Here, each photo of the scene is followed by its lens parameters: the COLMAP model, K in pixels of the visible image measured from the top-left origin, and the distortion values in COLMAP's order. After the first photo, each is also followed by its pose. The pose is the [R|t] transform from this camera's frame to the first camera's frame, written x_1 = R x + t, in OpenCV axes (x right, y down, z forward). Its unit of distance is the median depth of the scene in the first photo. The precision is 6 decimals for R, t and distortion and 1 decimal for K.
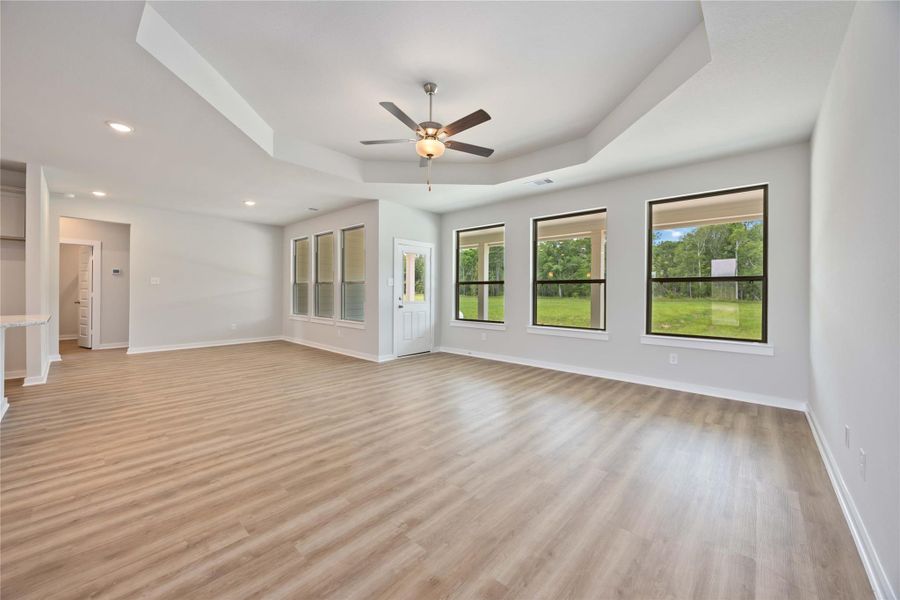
lens RADIAL K [[344.3, 0, 448.2], [0, 344.3, 292.4], [0, 0, 1]] dist [-0.001103, -0.000288]
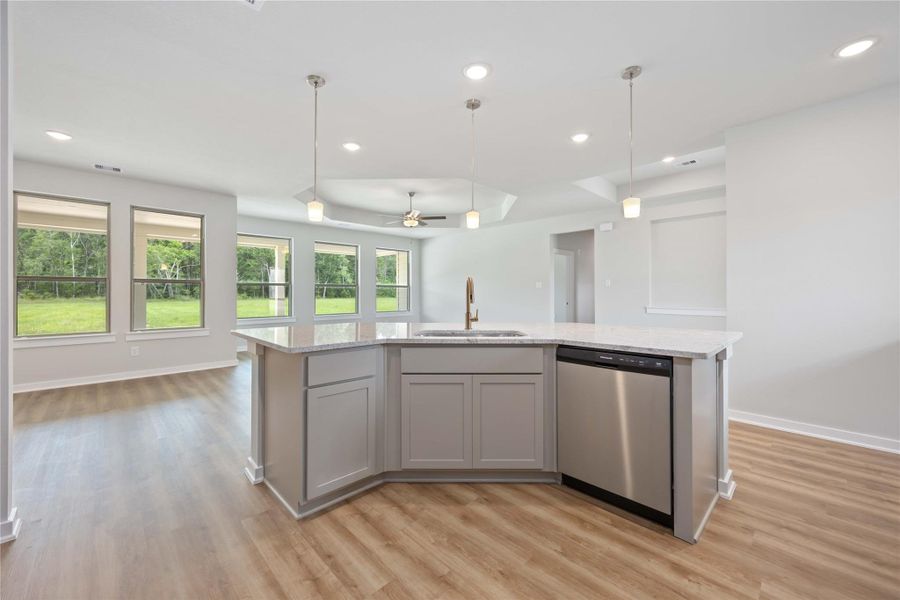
lens RADIAL K [[356.5, 0, 452.4], [0, 356.5, 299.1], [0, 0, 1]] dist [-0.003682, -0.000174]
pose [[0.063500, -0.018062, 0.997818, -1.056124], [-0.002156, 0.999831, 0.018235, -0.003909], [-0.997979, -0.003310, 0.063451, 0.303405]]
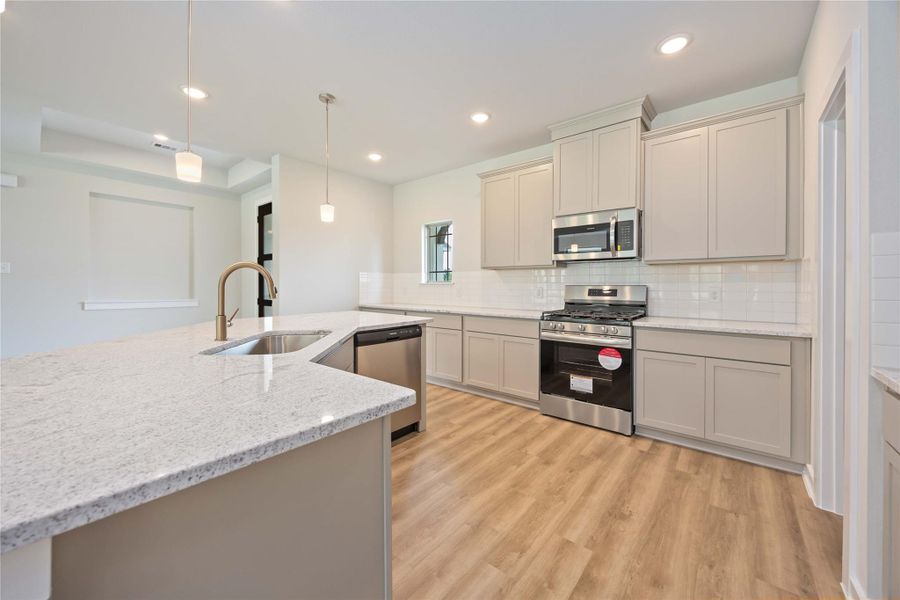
lens RADIAL K [[344.3, 0, 448.2], [0, 344.3, 292.4], [0, 0, 1]] dist [-0.001103, -0.000288]
pose [[-0.998879, -0.008975, -0.046467, -0.789988], [-0.009404, 0.999915, 0.009036, -0.000318], [0.046382, 0.009463, -0.998879, 0.589733]]
